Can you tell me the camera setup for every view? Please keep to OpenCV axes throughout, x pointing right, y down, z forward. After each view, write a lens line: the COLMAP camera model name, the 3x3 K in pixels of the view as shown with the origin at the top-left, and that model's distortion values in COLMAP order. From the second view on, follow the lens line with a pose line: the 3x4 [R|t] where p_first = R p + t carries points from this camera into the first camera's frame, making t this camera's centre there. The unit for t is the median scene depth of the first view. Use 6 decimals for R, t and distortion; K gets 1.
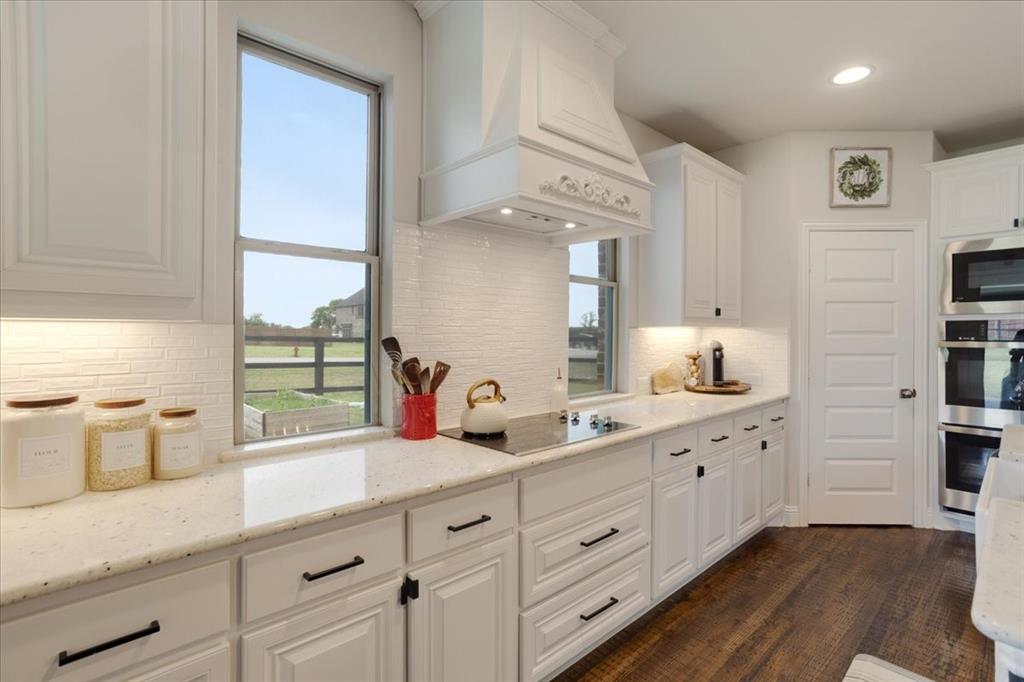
lens RADIAL K [[492.0, 0, 525.5], [0, 492.0, 332.4], [0, 0, 1]] dist [0.000915, 0.000628]
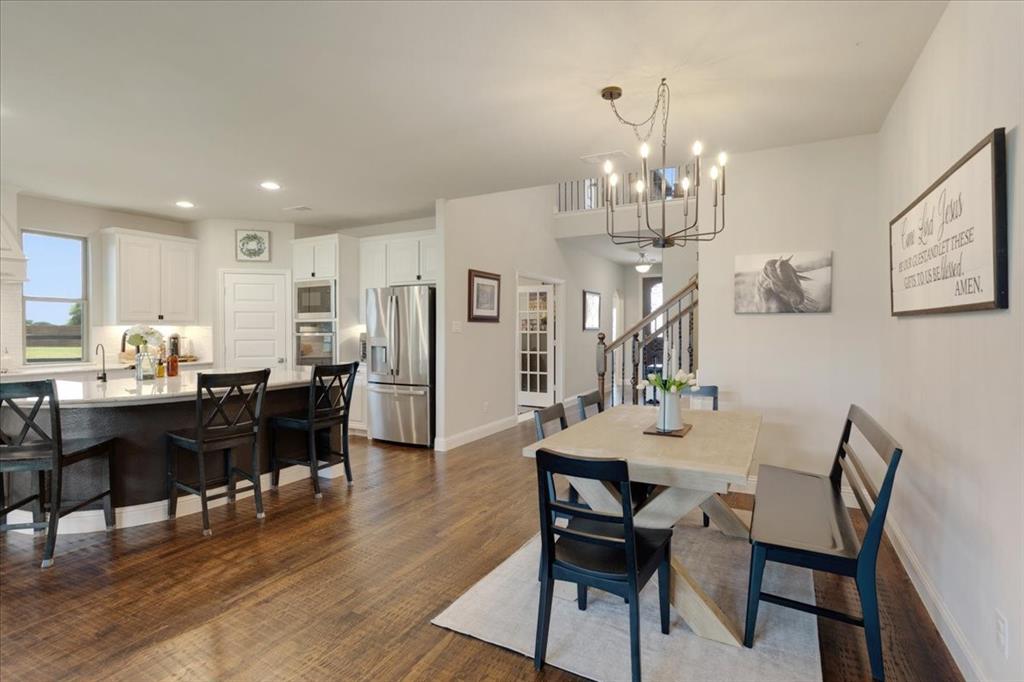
lens RADIAL K [[510.6, 0, 512.0], [0, 510.6, 341.0], [0, 0, 1]] dist [-0.048276, 0.000069]
pose [[0.945695, -0.006379, 0.324992, 0.987201], [-0.000558, 0.999774, 0.021248, 0.006664], [-0.325054, -0.020275, 0.945478, -1.134753]]
